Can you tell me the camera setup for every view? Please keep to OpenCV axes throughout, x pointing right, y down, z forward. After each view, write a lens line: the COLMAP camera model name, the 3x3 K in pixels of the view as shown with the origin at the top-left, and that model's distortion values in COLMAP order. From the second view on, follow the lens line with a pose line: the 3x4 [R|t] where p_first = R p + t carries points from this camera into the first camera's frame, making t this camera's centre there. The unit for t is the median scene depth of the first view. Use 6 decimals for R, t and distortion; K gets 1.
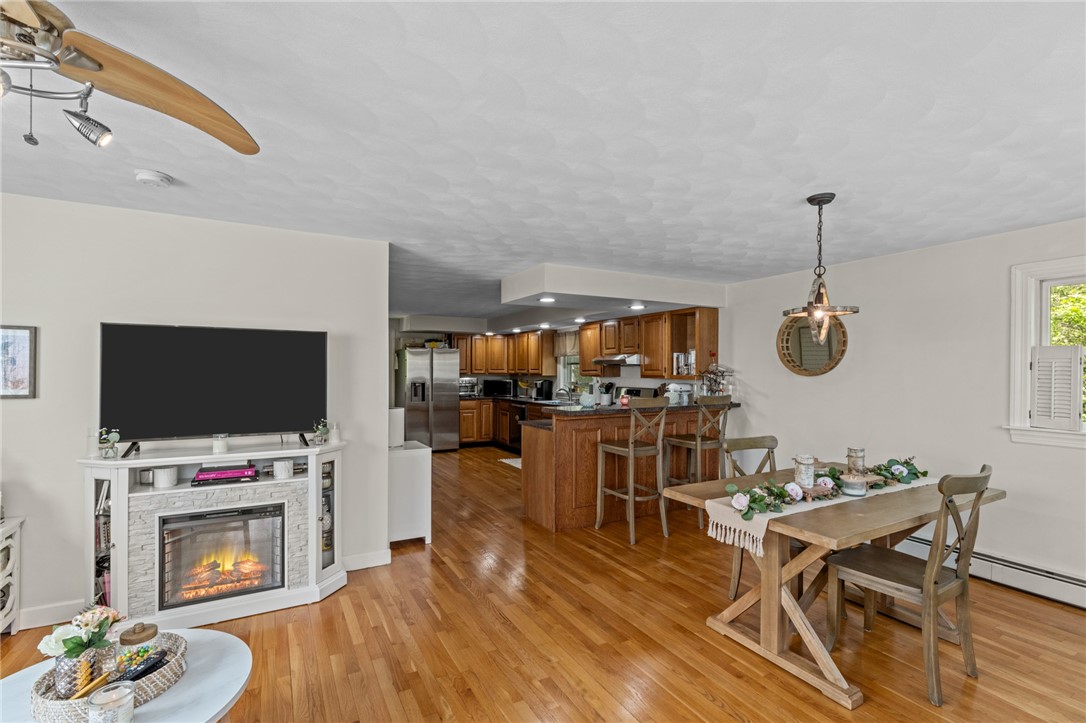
lens RADIAL K [[492.1, 0, 541.4], [0, 492.1, 370.2], [0, 0, 1]] dist [-0.011455, 0.000267]
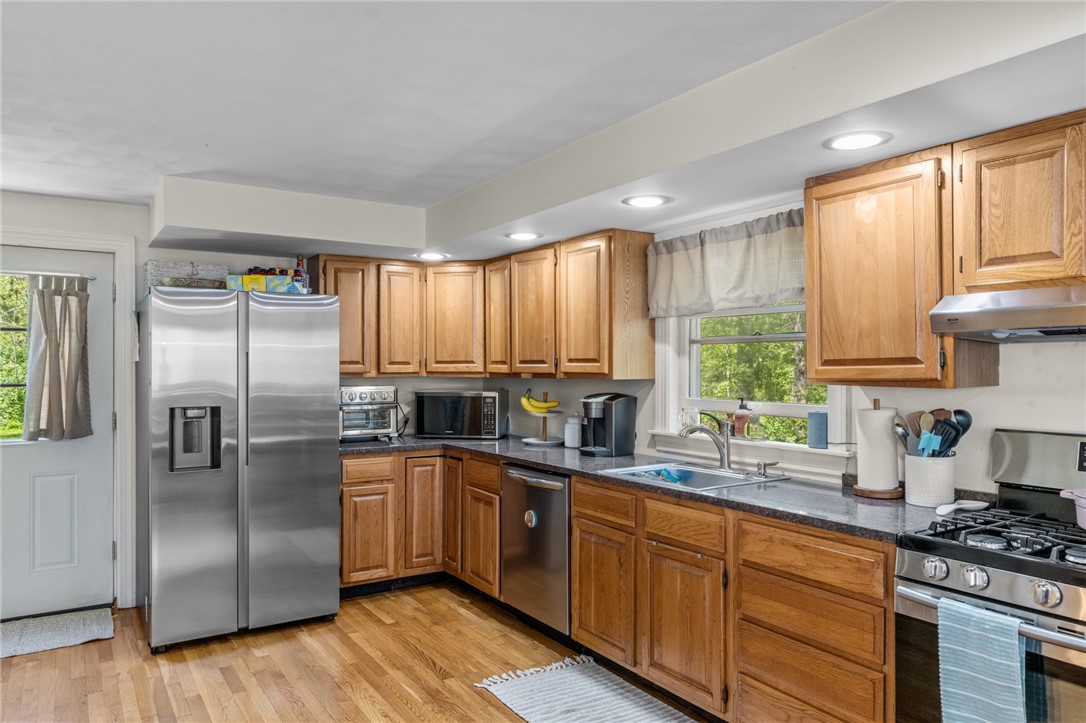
lens RADIAL K [[729.9, 0, 537.3], [0, 729.9, 367.5], [0, 0, 1]] dist [0.000979, -0.000256]
pose [[0.997567, -0.005022, 0.069535, -0.125453], [0.004811, 0.999983, 0.003196, 0.002678], [-0.069550, -0.002854, 0.997574, 0.899832]]
